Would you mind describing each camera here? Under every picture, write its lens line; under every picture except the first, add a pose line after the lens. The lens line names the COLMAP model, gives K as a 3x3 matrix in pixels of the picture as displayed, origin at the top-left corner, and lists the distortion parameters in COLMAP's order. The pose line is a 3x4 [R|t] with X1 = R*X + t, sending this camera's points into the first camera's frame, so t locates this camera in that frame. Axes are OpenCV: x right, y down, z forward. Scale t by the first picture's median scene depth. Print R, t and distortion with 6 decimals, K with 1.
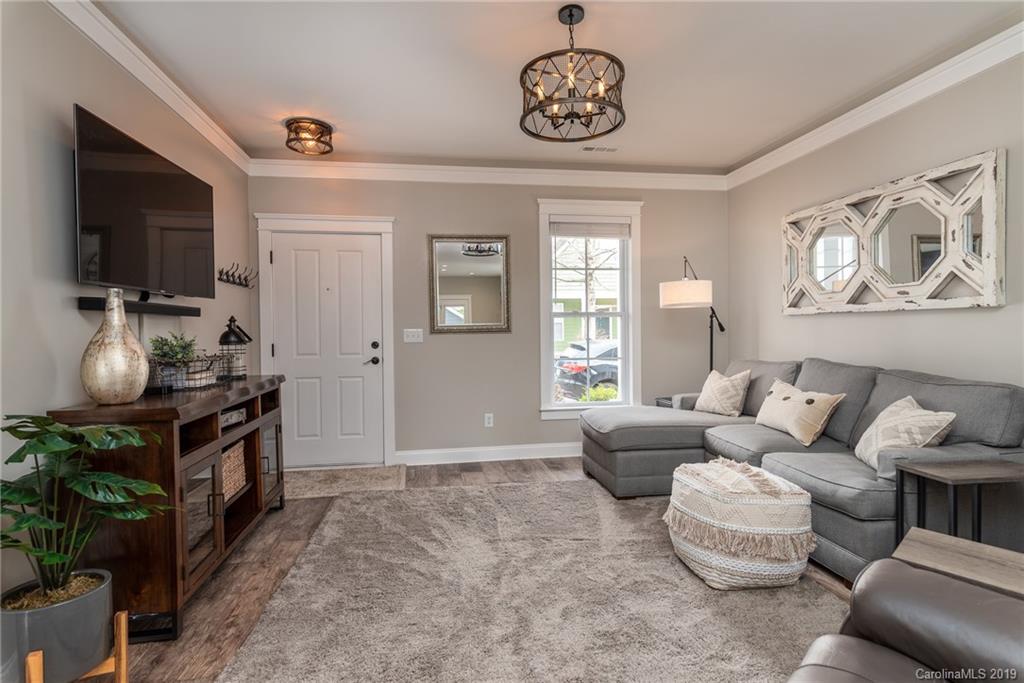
lens RADIAL K [[517.7, 0, 517.0], [0, 517.7, 343.2], [0, 0, 1]] dist [0.004128, -0.001465]
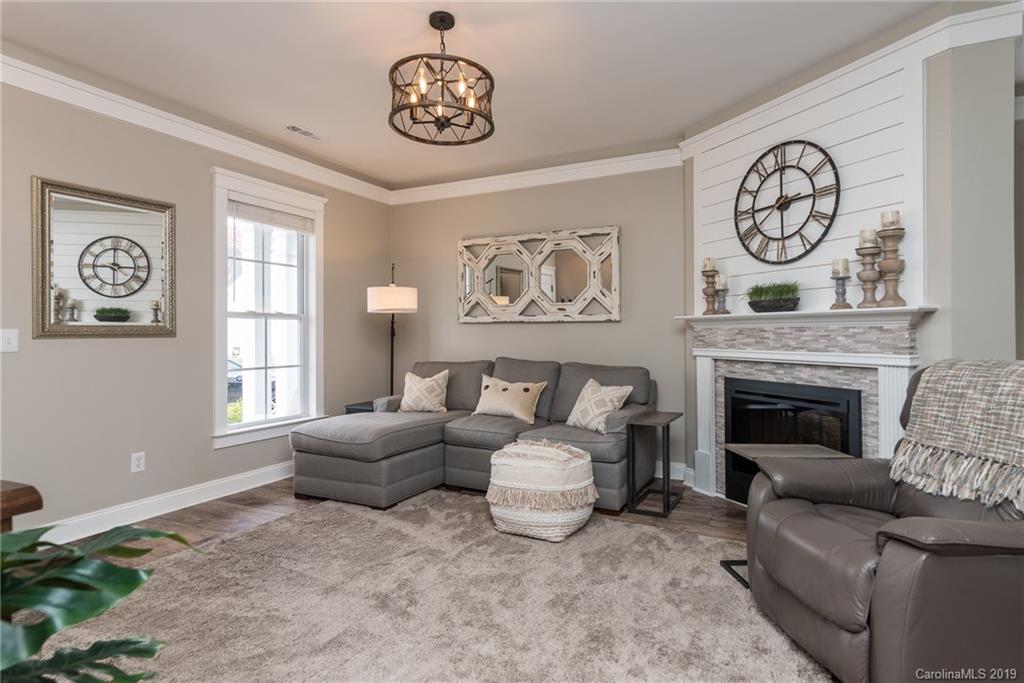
lens RADIAL K [[517.7, 0, 542.9], [0, 517.7, 332.5], [0, 0, 1]] dist [0.004128, -0.001465]
pose [[0.573631, 0.010859, 0.819042, -0.394380], [0.018033, 0.999502, -0.025881, 0.002967], [-0.818916, 0.029616, 0.573149, 0.184450]]
